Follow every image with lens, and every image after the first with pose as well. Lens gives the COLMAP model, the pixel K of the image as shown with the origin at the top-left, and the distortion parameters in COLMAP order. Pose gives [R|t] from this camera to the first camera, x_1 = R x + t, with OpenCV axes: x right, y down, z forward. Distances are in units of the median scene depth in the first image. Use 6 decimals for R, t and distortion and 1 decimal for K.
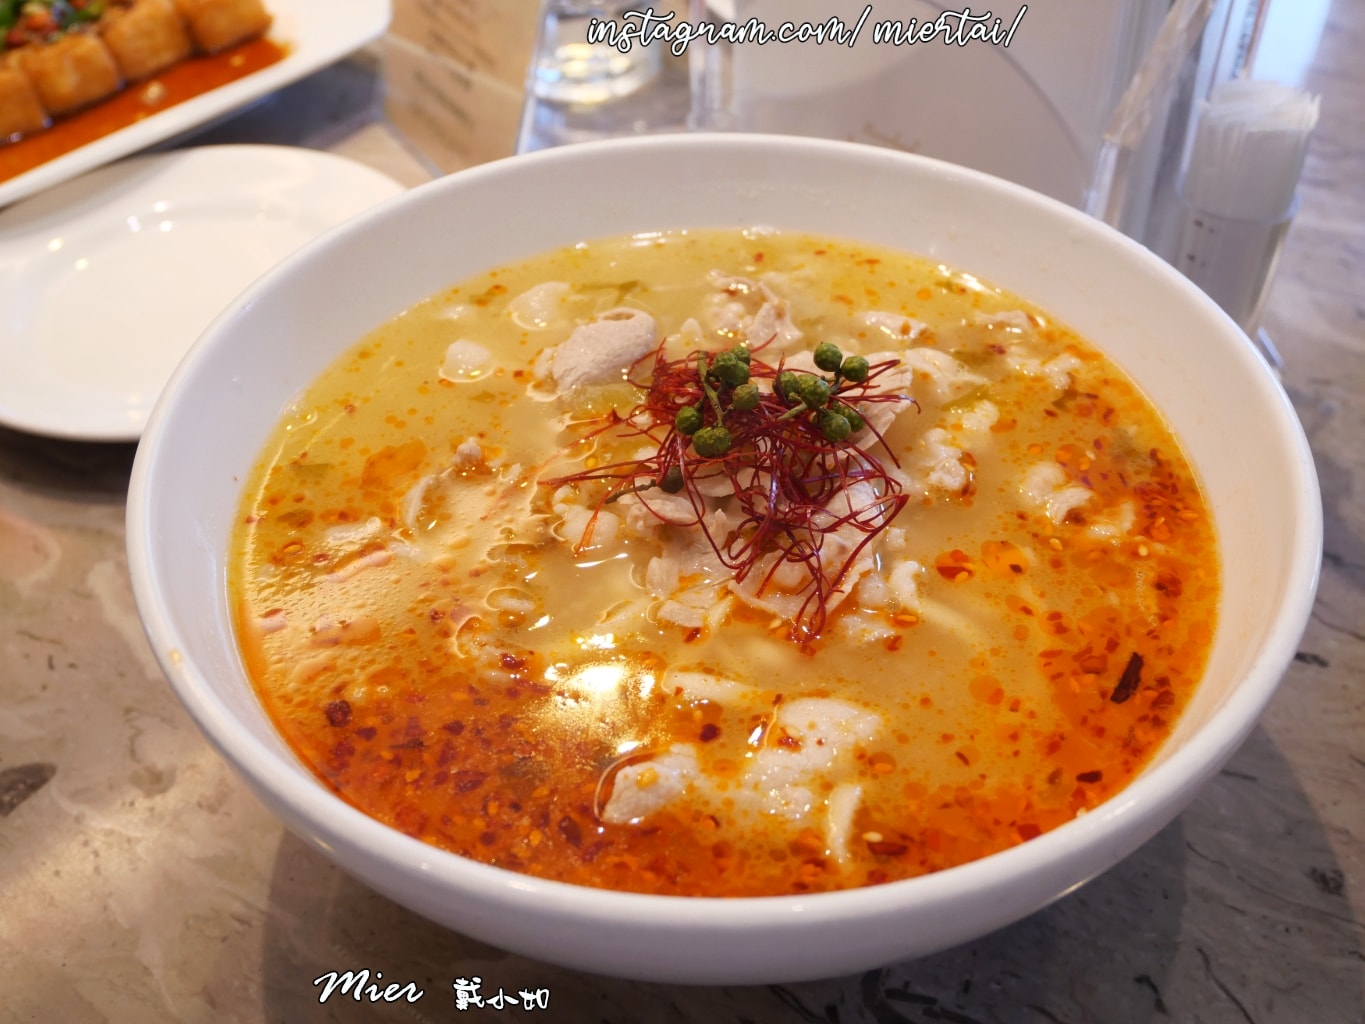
lens RADIAL K [[1406.8, 0, 684.8], [0, 1406.8, 507.8], [0, 0, 1]] dist [0.003531, 0.000000]
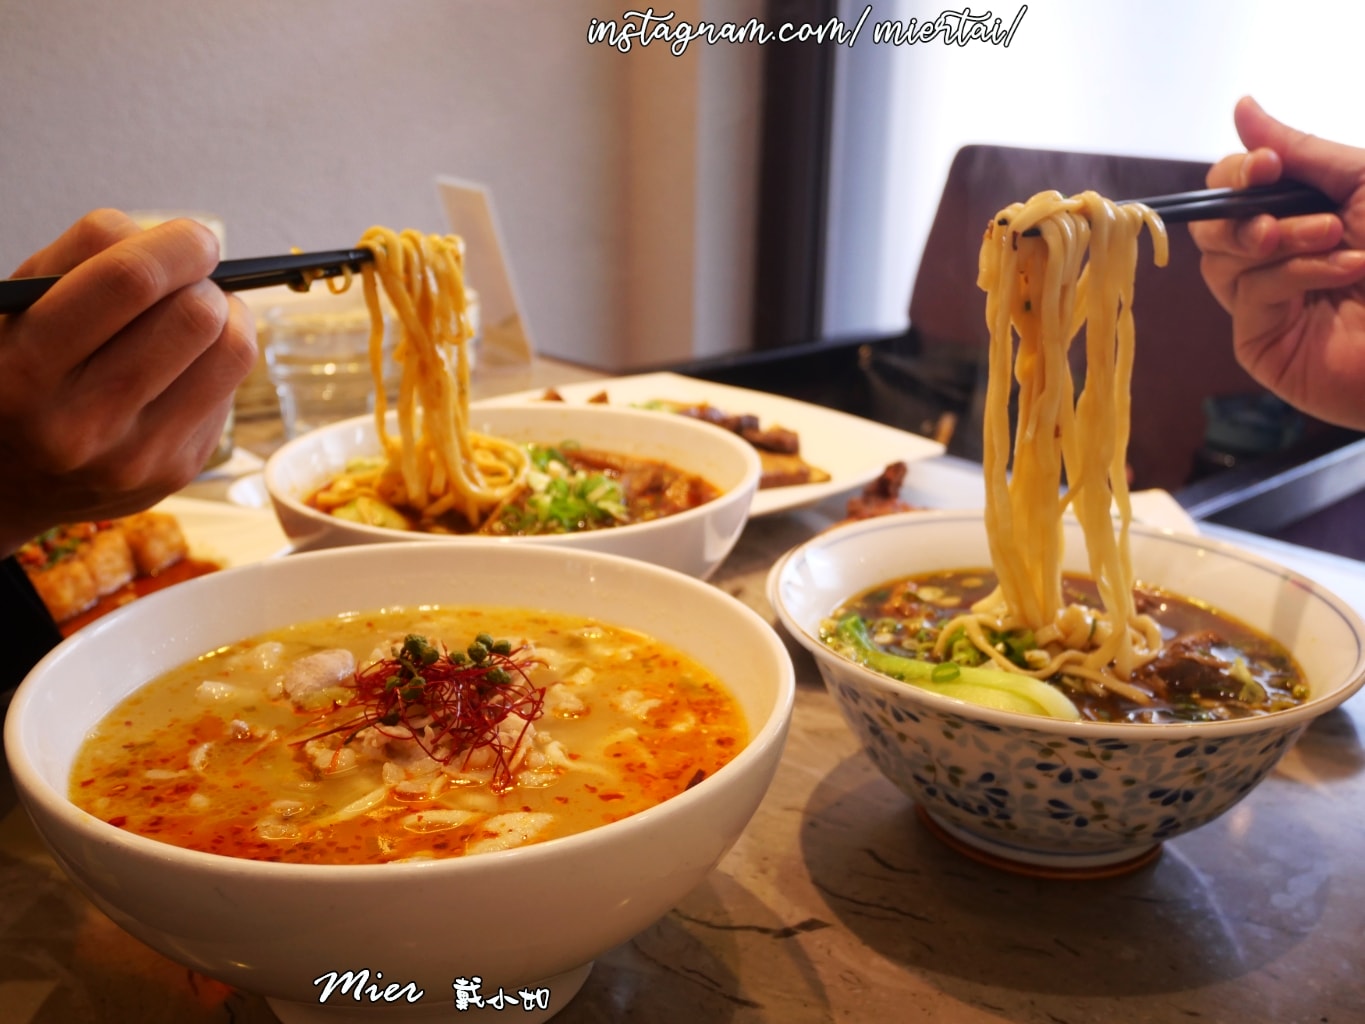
lens RADIAL K [[1406.8, 0, 682.8], [0, 1406.8, 506.4], [0, 0, 1]] dist [0.003531, 0.000000]
pose [[0.947634, -0.087671, 0.307088, -0.157489], [0.197573, 0.916417, -0.348057, 0.363987], [-0.250906, 0.390503, 0.885750, -0.491021]]
